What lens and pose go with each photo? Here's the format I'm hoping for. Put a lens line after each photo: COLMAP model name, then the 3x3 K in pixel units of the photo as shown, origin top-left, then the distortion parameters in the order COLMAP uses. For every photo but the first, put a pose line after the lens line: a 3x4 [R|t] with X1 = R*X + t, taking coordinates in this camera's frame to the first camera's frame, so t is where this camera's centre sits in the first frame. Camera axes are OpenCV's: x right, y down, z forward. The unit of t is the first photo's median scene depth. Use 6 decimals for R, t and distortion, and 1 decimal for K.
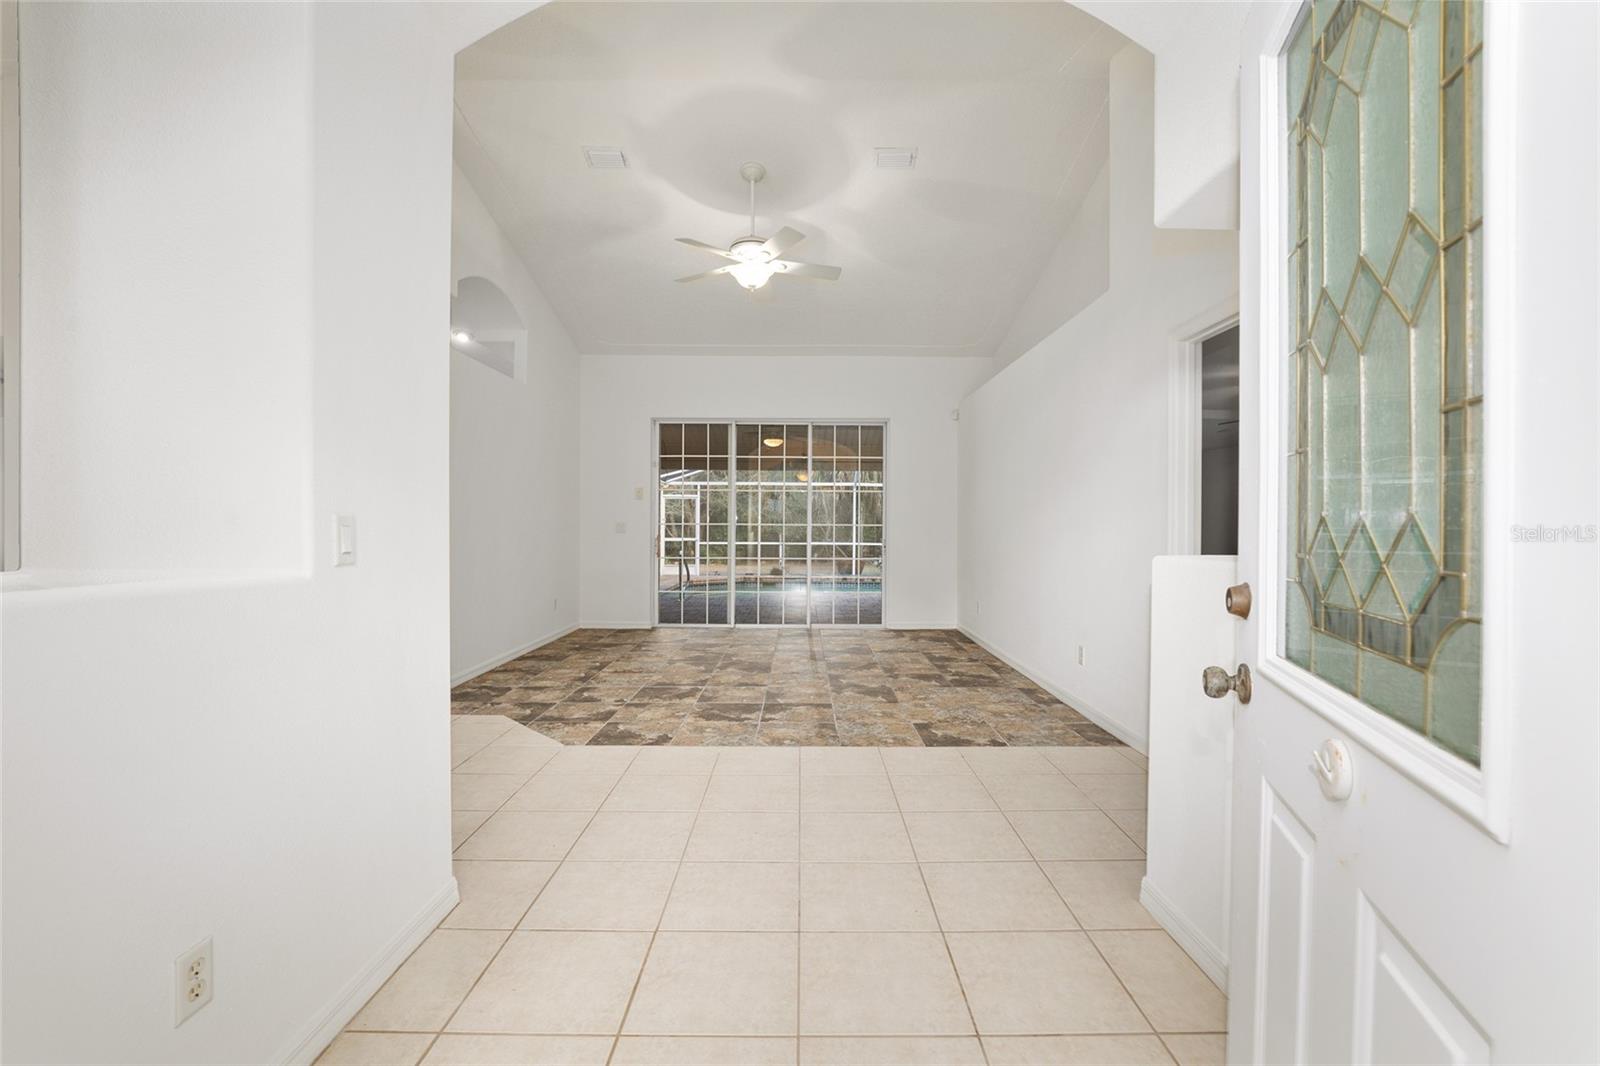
lens RADIAL K [[699.5, 0, 800.0], [0, 699.5, 533.0], [0, 0, 1]] dist [-0.001224, 0.005016]
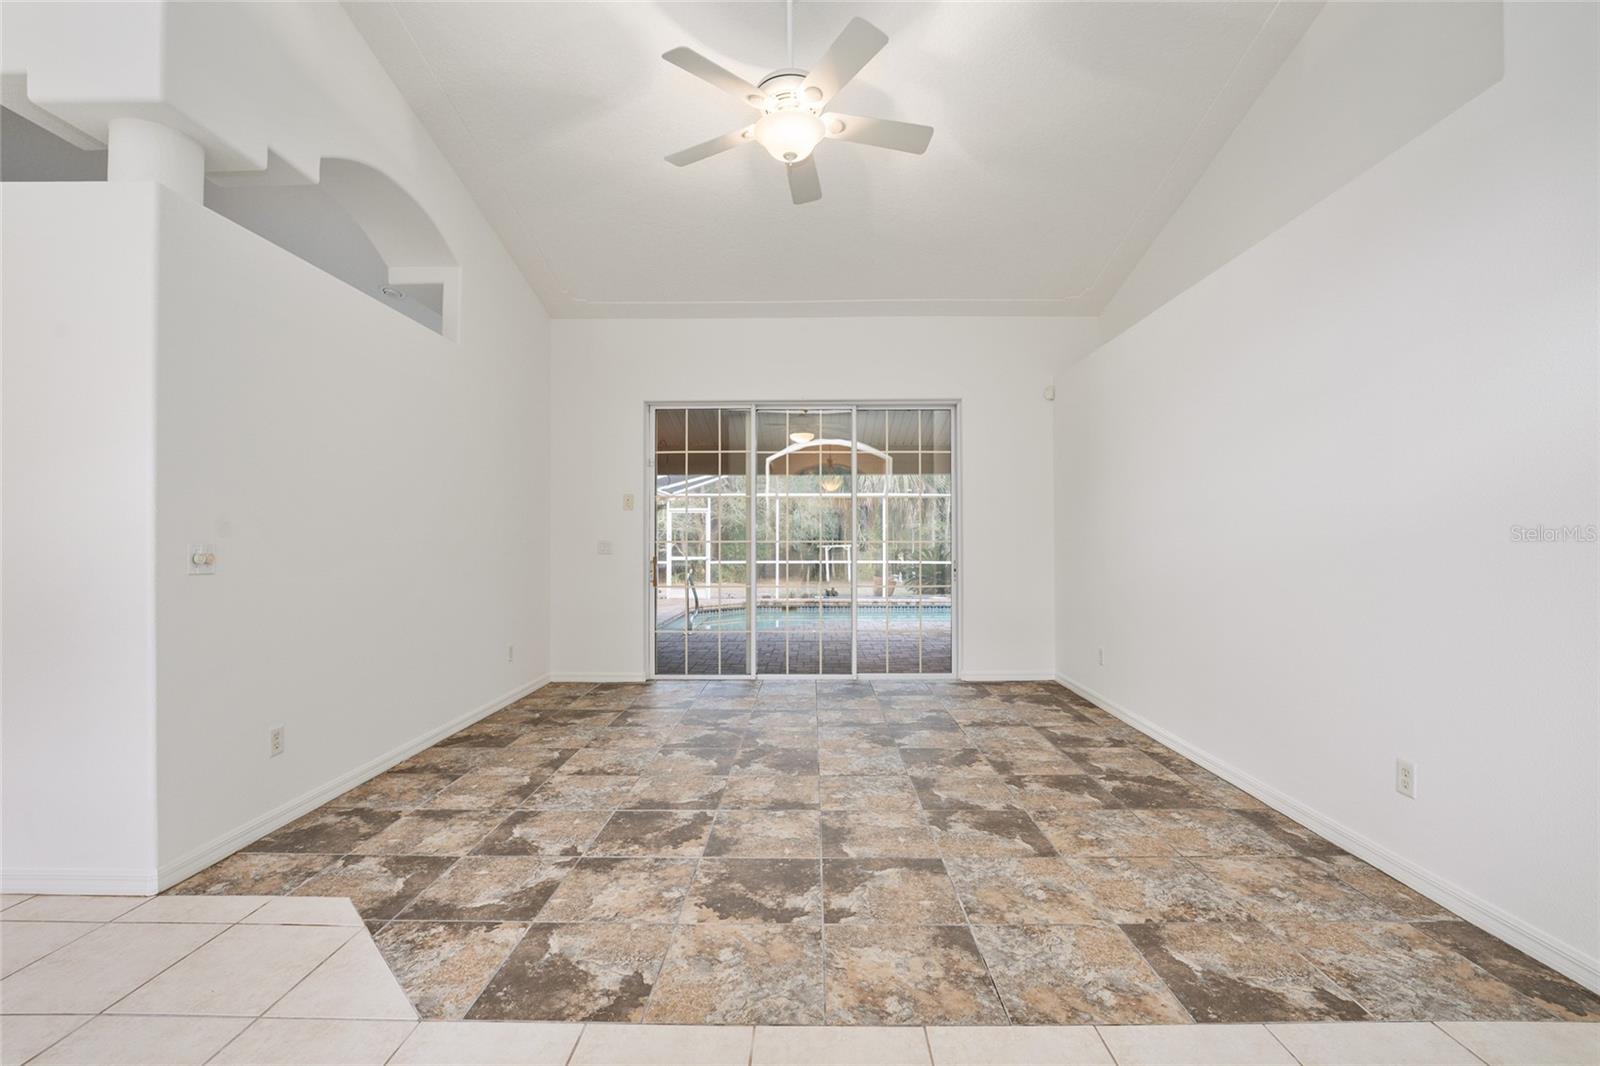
lens RADIAL K [[688.1, 0, 795.2], [0, 688.1, 543.1], [0, 0, 1]] dist [-0.025412, 0.005020]
pose [[0.999746, -0.007510, -0.021251, -0.050140], [0.007336, 0.999939, -0.008289, -0.006499], [0.021312, 0.008131, 0.999740, 0.376203]]
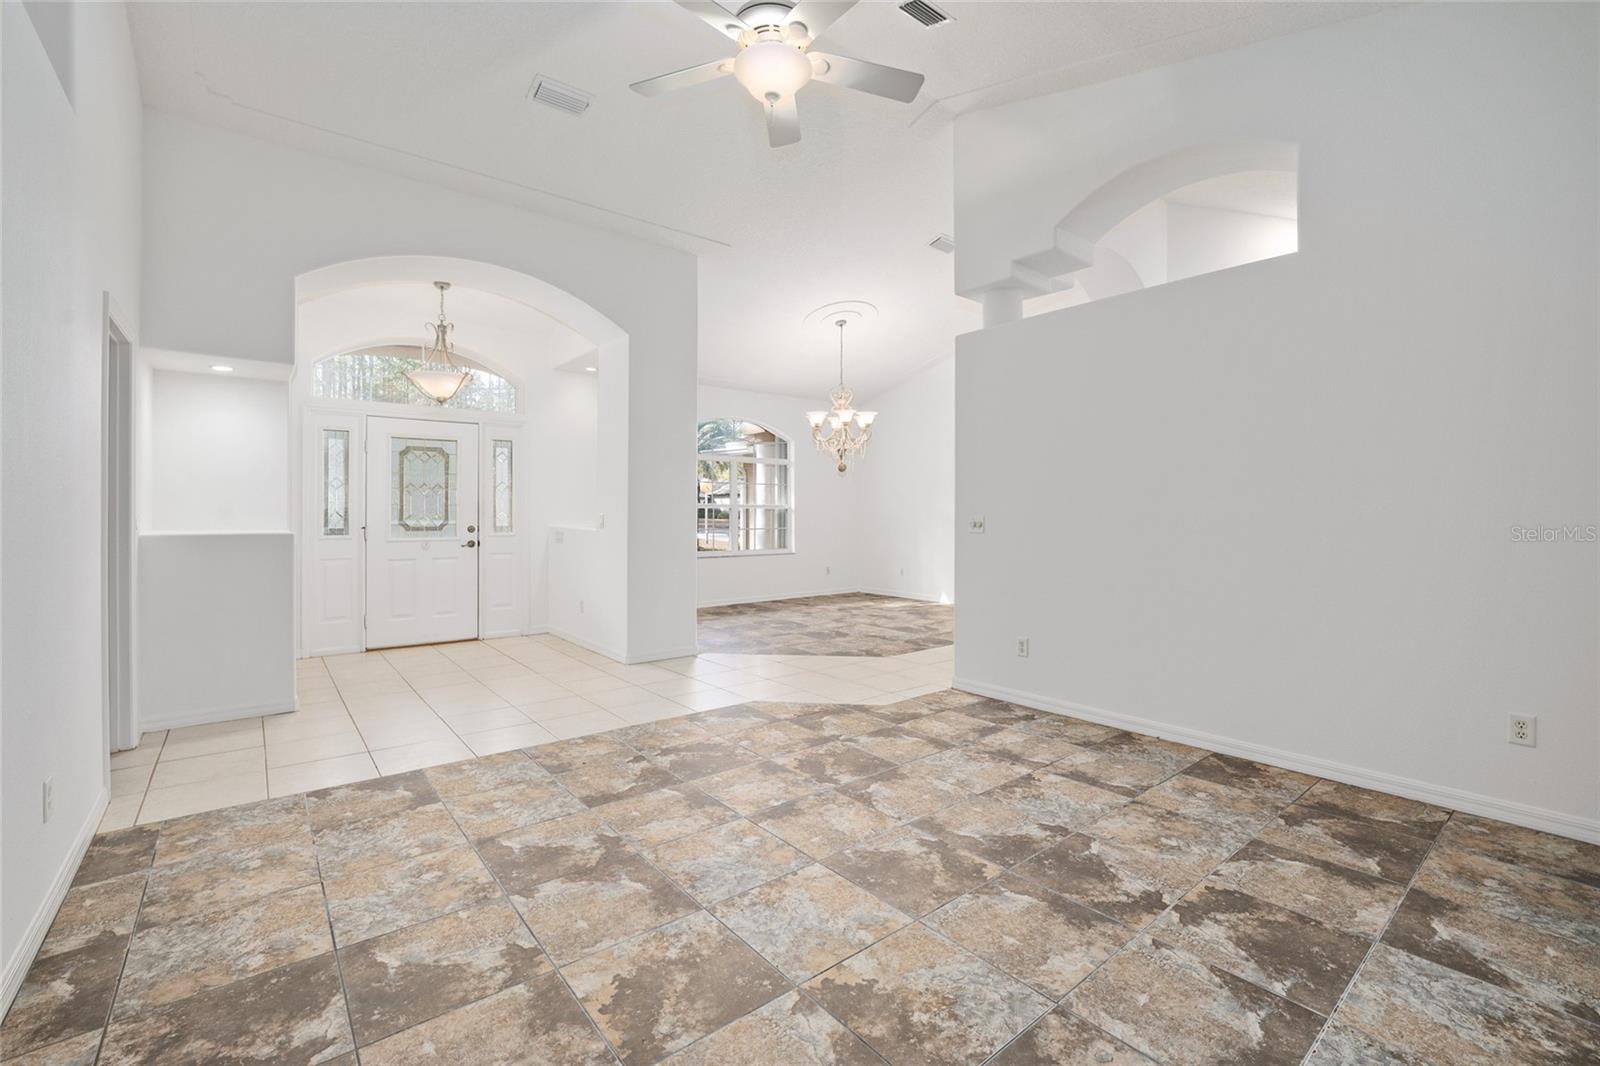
lens RADIAL K [[688.8, 0, 778.4], [0, 688.8, 527.7], [0, 0, 1]] dist [-0.018980, 0.000682]
pose [[-0.793882, 0.008150, -0.608017, 0.234200], [-0.010075, 0.999597, 0.026555, -0.015357], [0.607988, 0.027207, -0.793480, 1.331248]]
